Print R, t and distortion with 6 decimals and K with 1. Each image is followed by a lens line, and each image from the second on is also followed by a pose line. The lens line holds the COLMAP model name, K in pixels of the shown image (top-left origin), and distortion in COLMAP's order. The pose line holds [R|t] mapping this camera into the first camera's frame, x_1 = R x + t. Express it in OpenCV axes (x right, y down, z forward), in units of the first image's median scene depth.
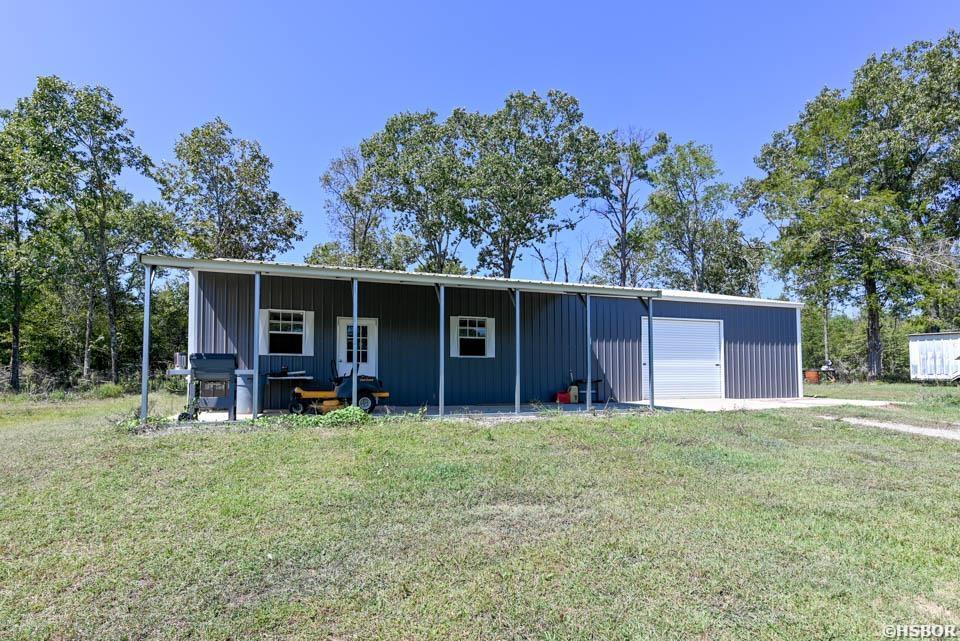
lens RADIAL K [[484.2, 0, 491.1], [0, 484.2, 352.5], [0, 0, 1]] dist [0.010358, 0.000370]
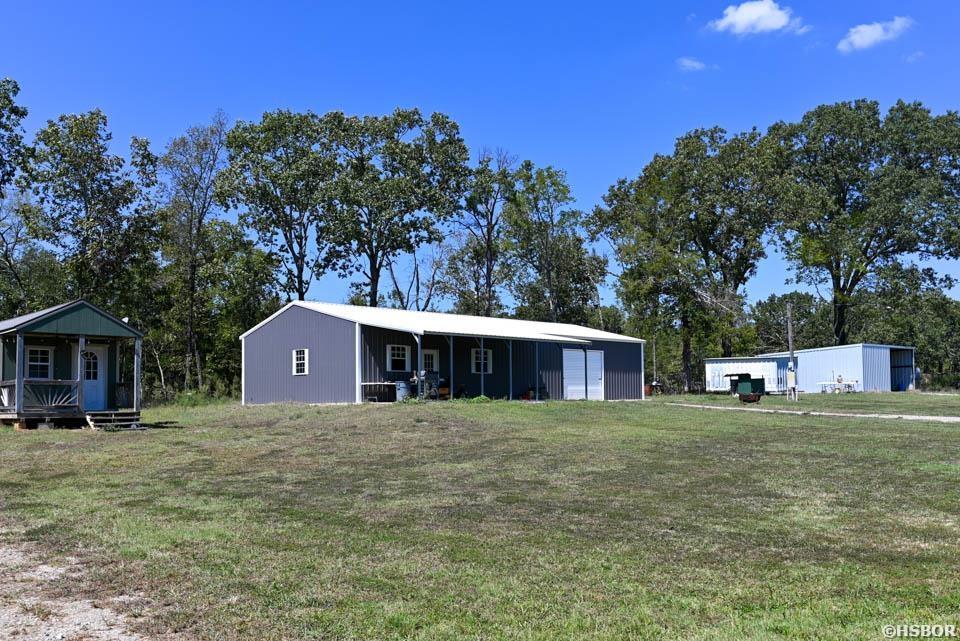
lens RADIAL K [[870.5, 0, 486.5], [0, 870.5, 358.9], [0, 0, 1]] dist [0.019289, 0.000000]
pose [[0.914686, 0.015251, 0.403878, -0.497266], [-0.013751, 0.999884, -0.006615, -0.008170], [-0.403932, 0.000497, 0.914789, -0.707107]]
